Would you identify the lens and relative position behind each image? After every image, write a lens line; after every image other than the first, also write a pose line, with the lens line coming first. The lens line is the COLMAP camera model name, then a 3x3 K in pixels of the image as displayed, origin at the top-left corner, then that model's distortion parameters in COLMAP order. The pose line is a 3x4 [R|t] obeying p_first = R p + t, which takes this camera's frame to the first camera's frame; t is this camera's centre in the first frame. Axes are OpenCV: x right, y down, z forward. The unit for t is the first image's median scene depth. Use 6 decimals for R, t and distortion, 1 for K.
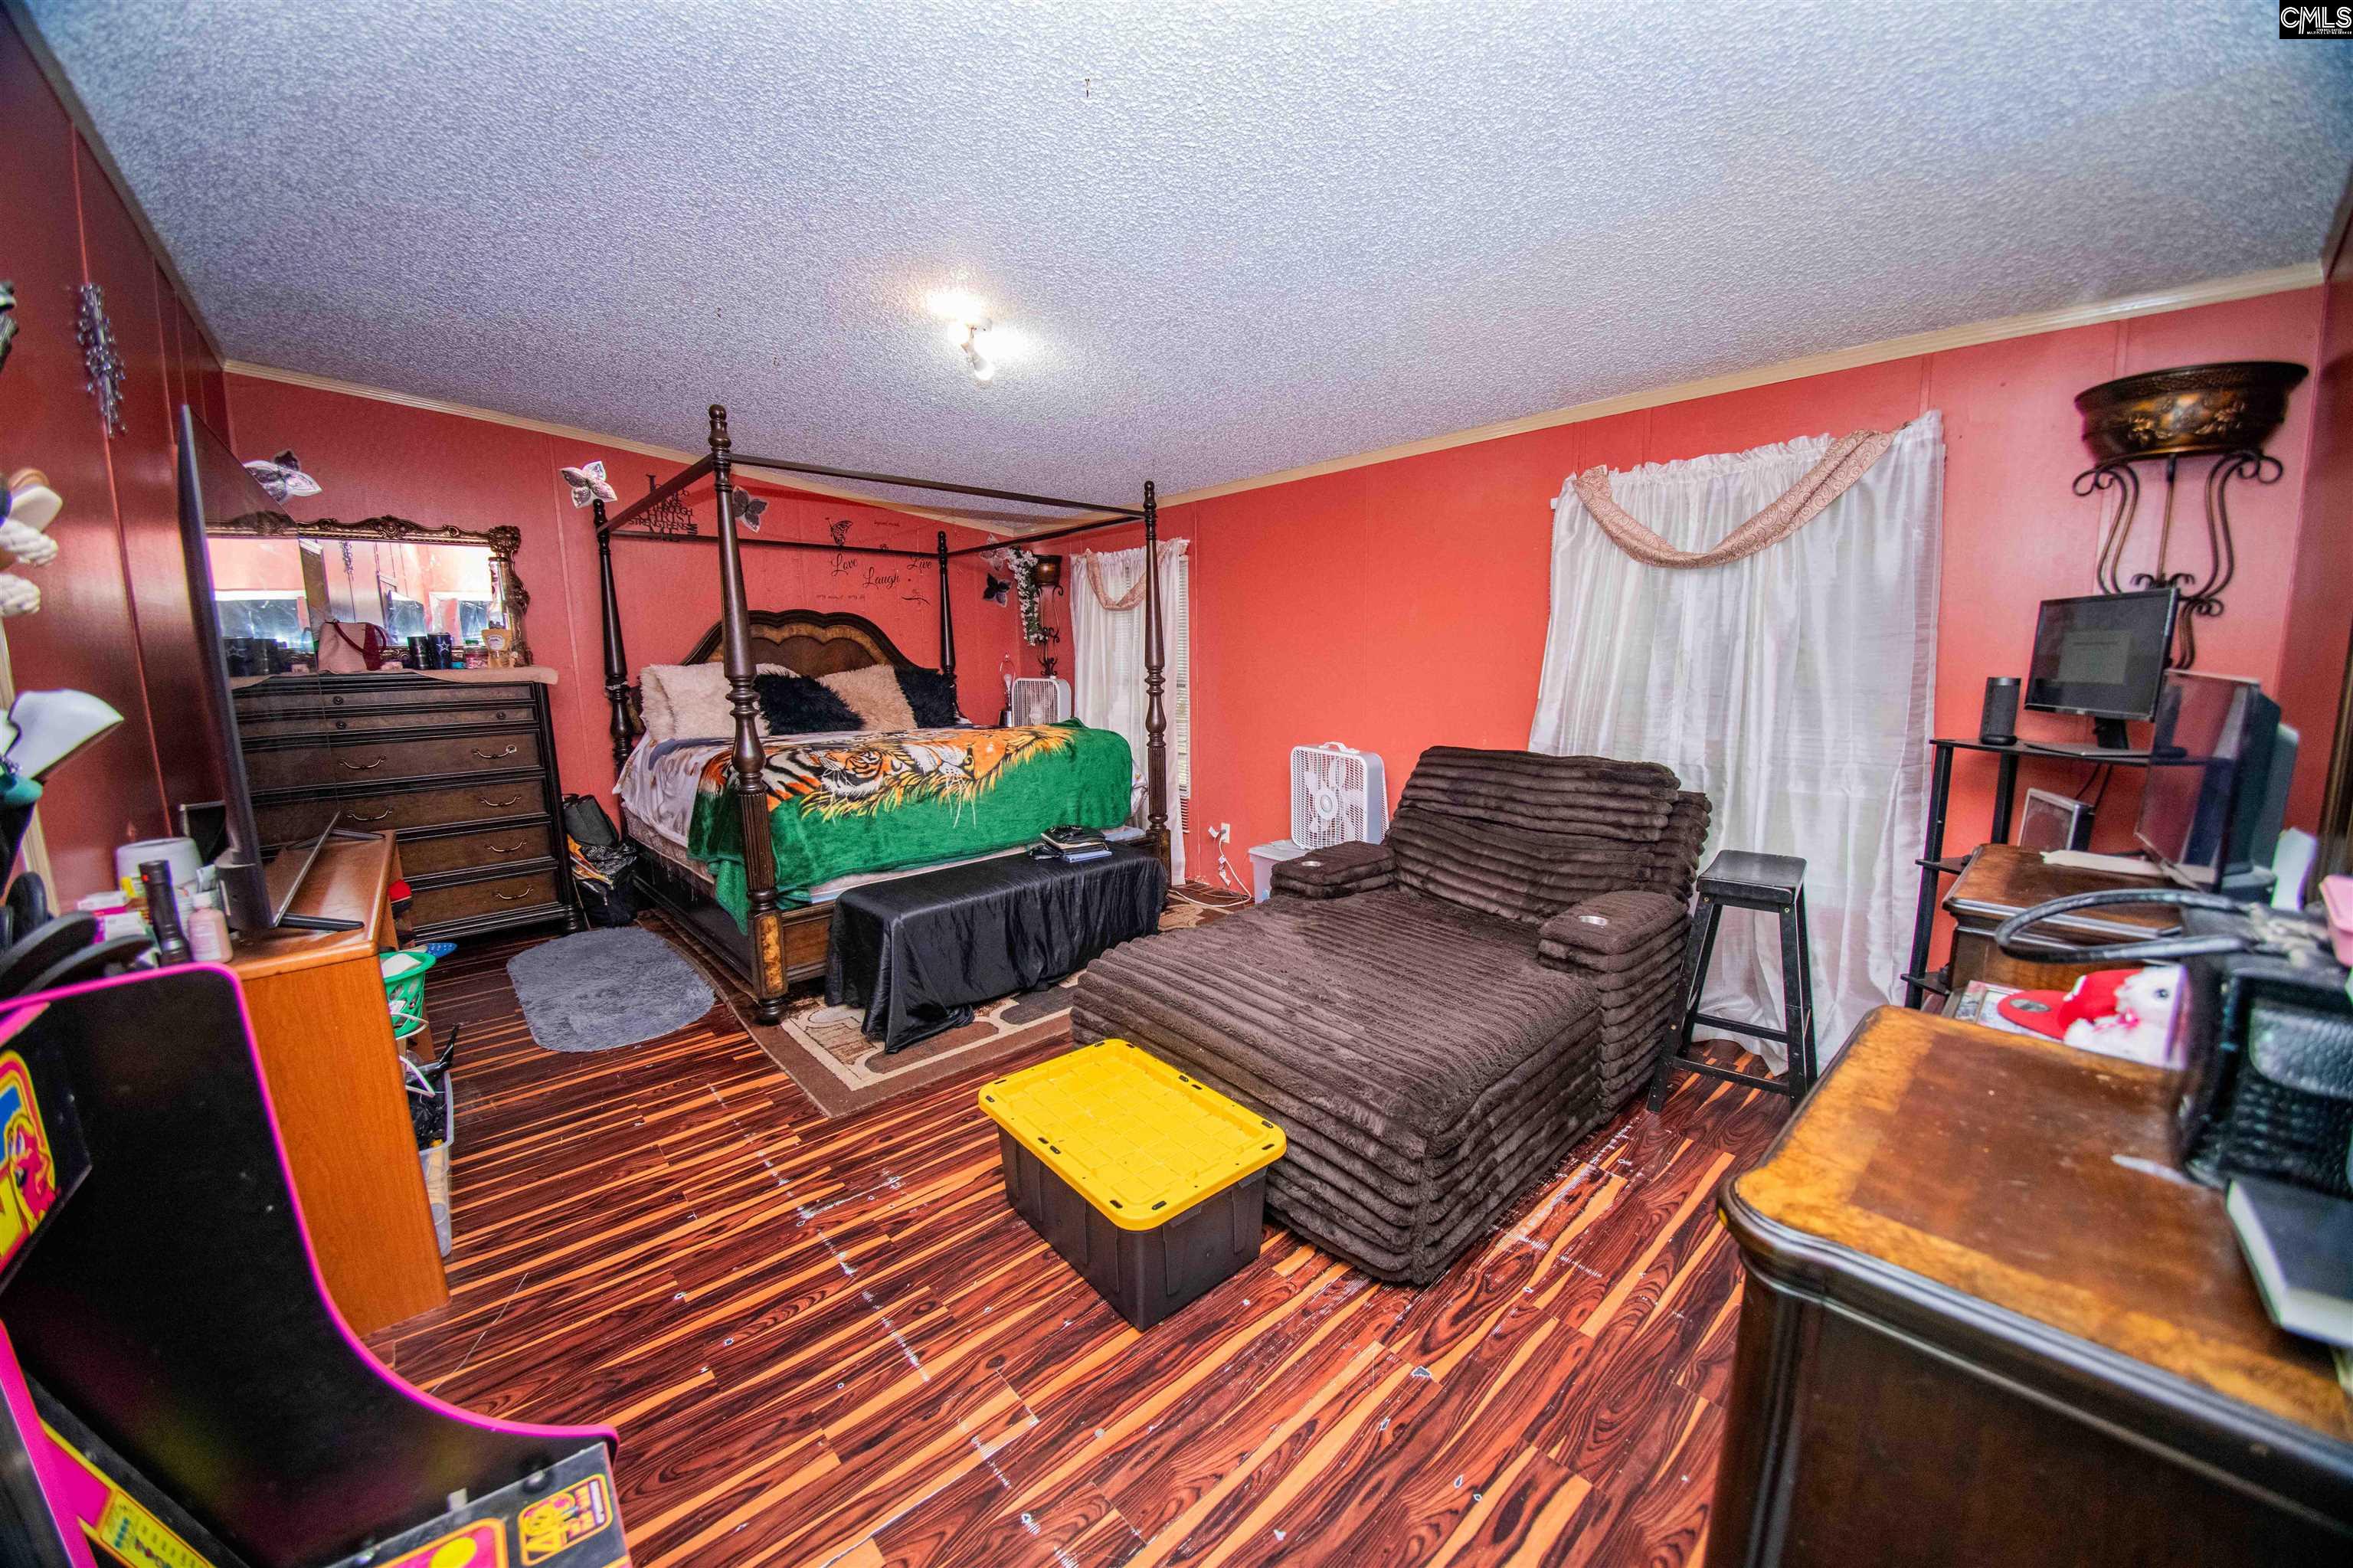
lens RADIAL K [[880.7, 0, 1175.3], [0, 880.7, 783.2], [0, 0, 1]] dist [0.001347, -0.000568]
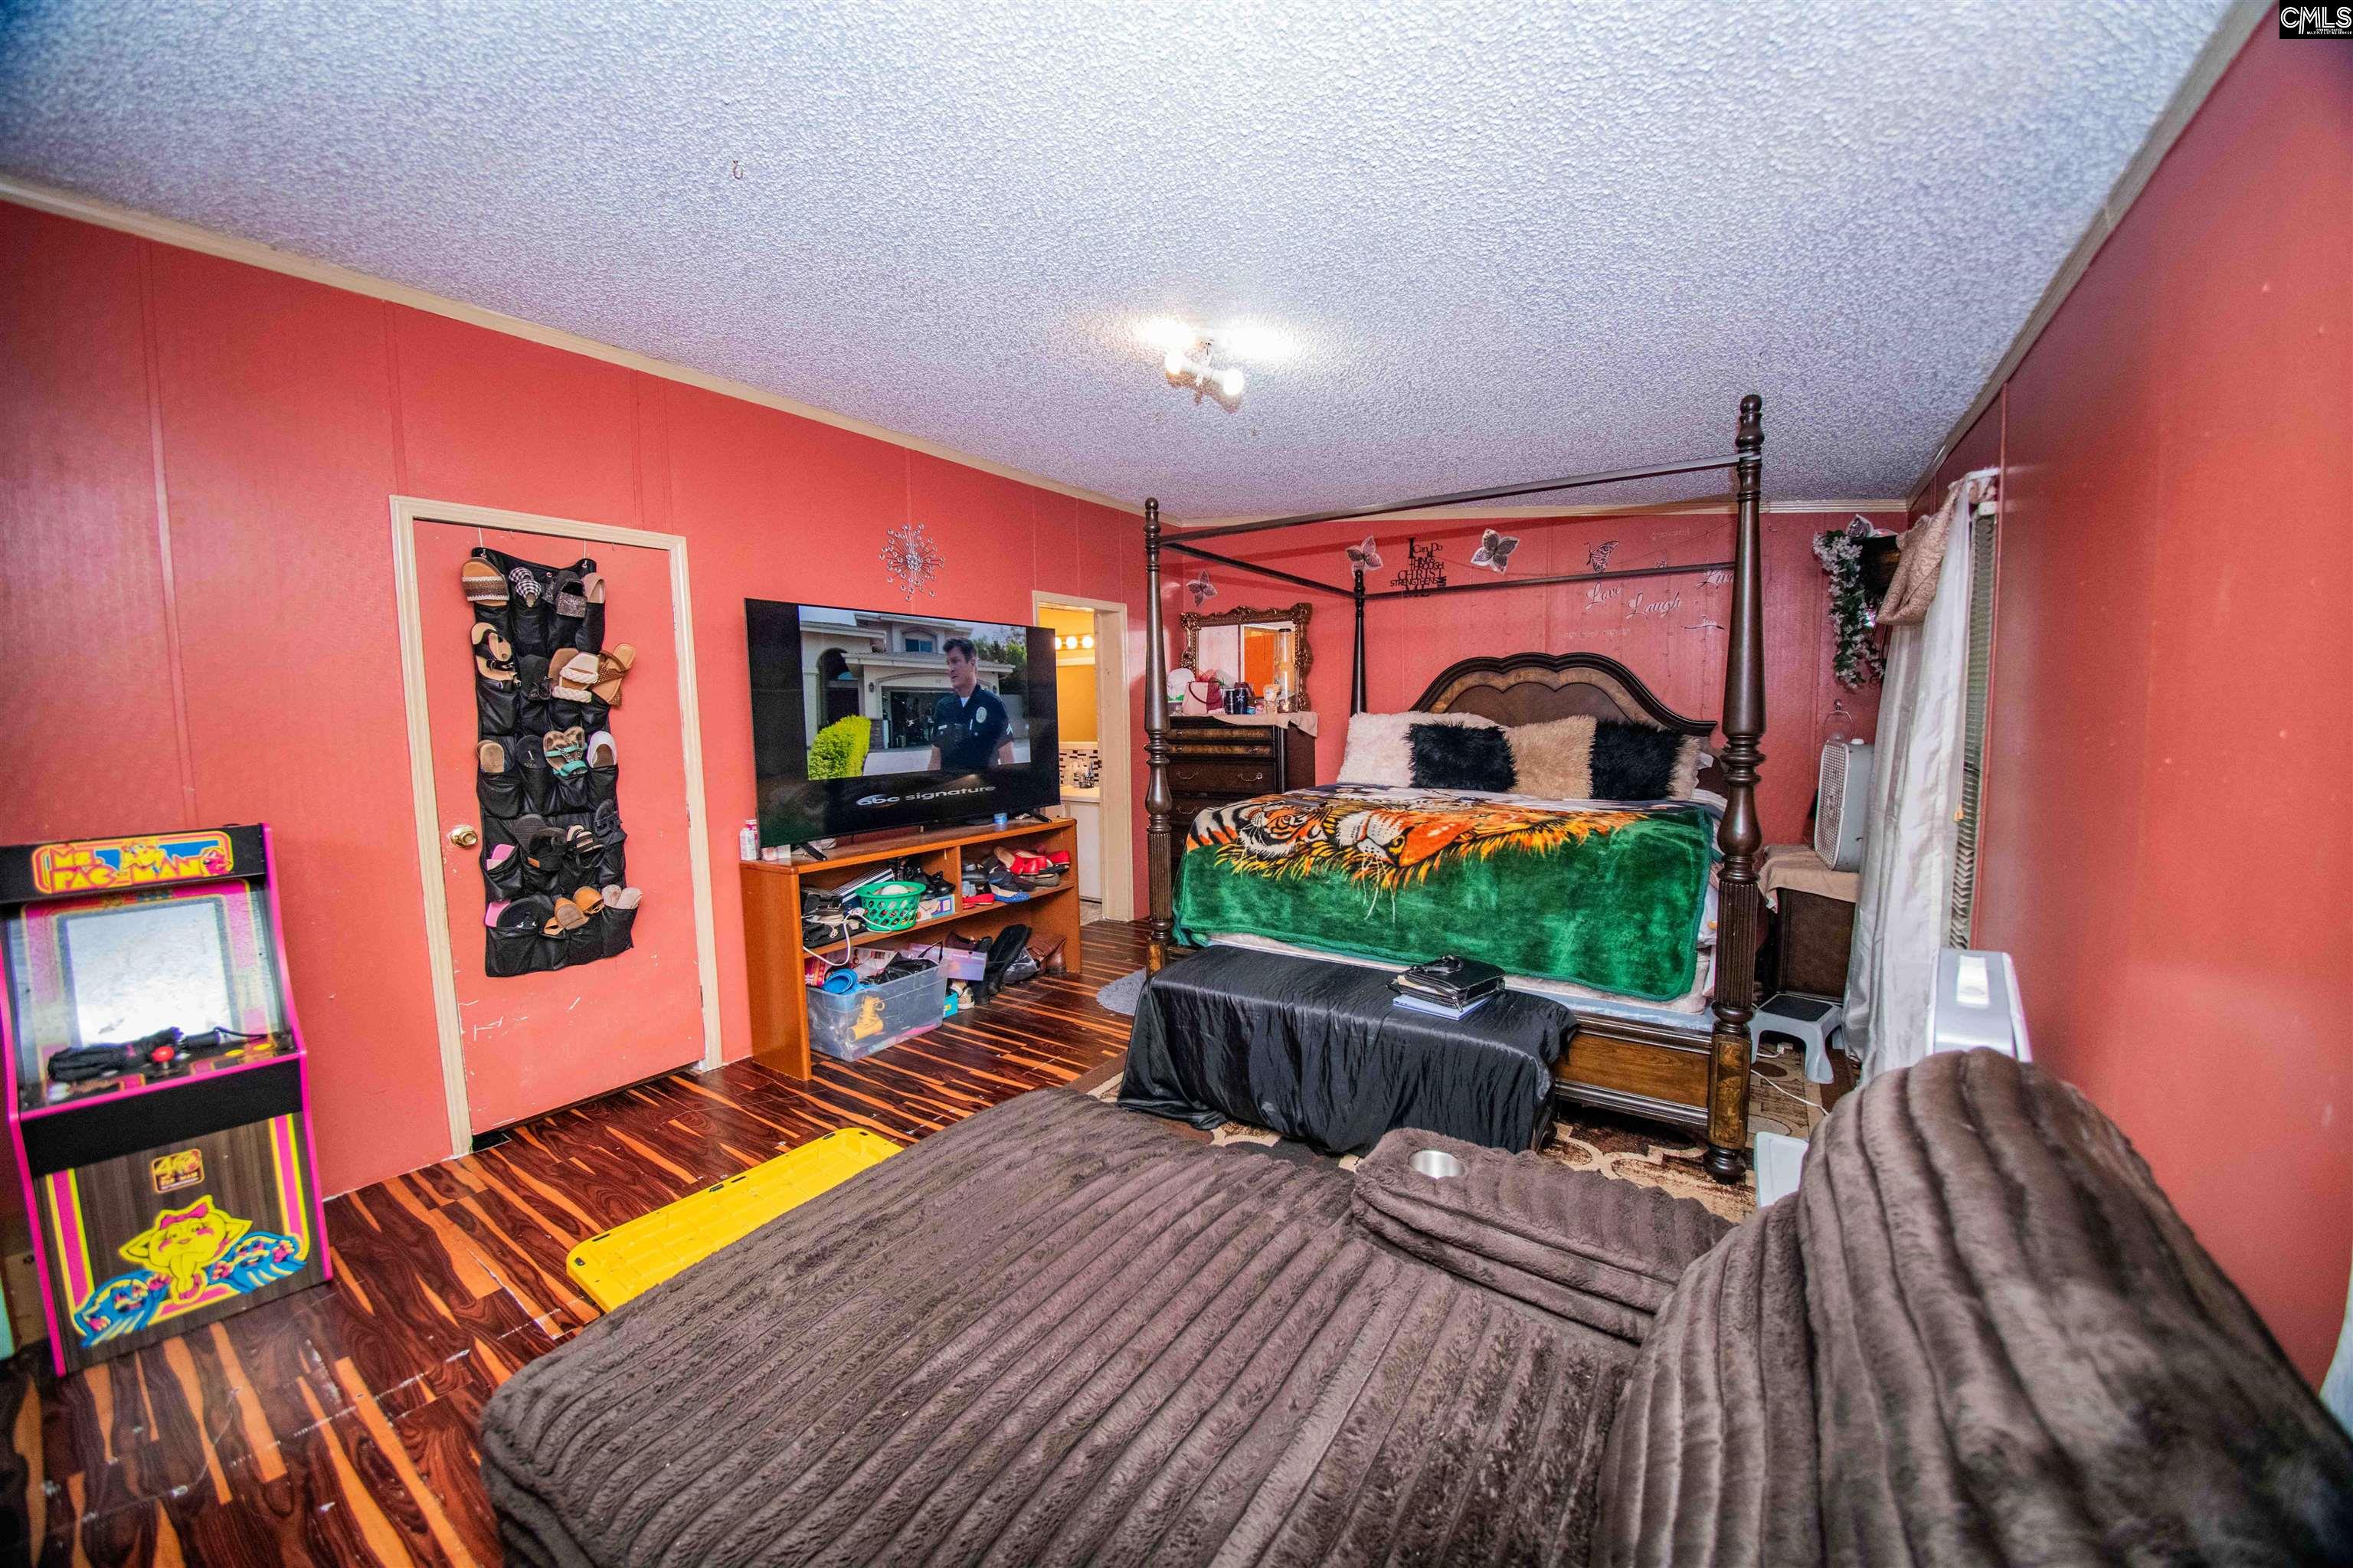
lens RADIAL K [[880.7, 0, 1175.9], [0, 880.7, 784.2], [0, 0, 1]] dist [0.001347, -0.000568]
pose [[0.250168, 0.100386, -0.962984, 0.739276], [-0.131010, 0.988973, 0.069061, -0.161246], [0.959298, 0.108884, 0.260561, 0.878031]]
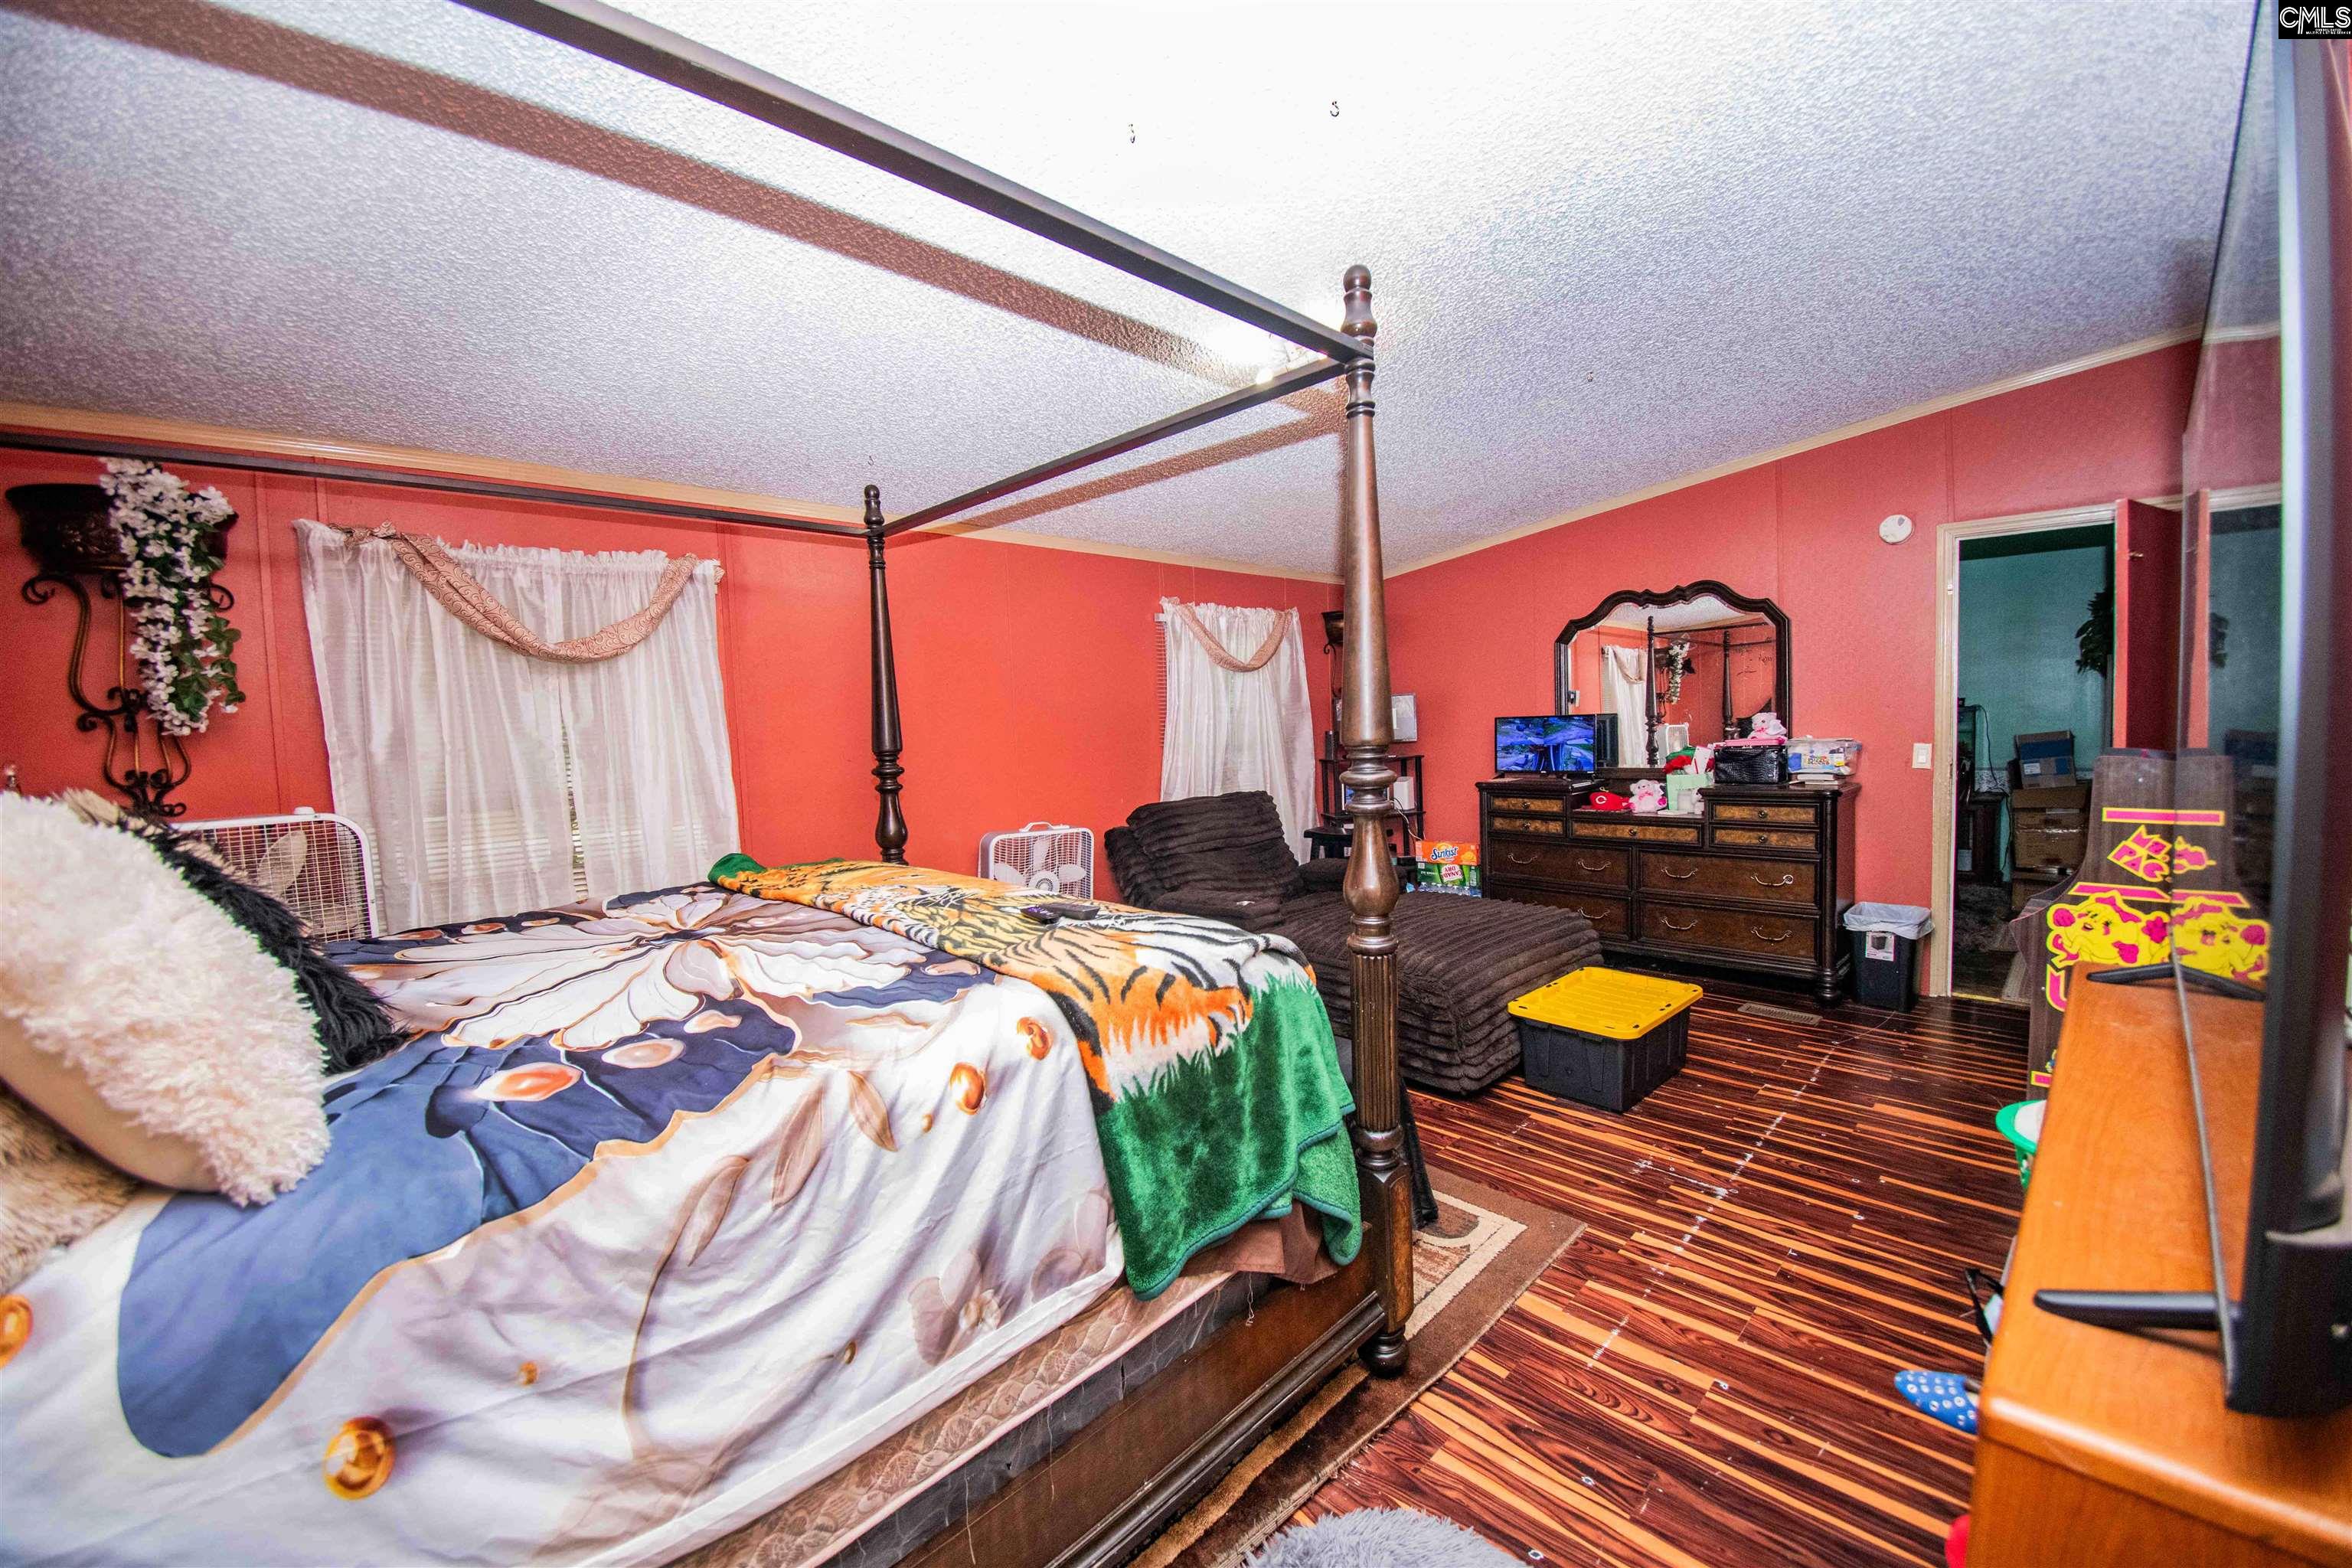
lens RADIAL K [[908.1, 0, 1182.7], [0, 908.1, 780.9], [0, 0, 1]] dist [-0.012174, -0.002947]
pose [[-0.048902, -0.059392, 0.997036, -1.276204], [0.184422, 0.980530, 0.067454, -0.201977], [-0.981630, 0.187174, -0.036996, 1.371902]]
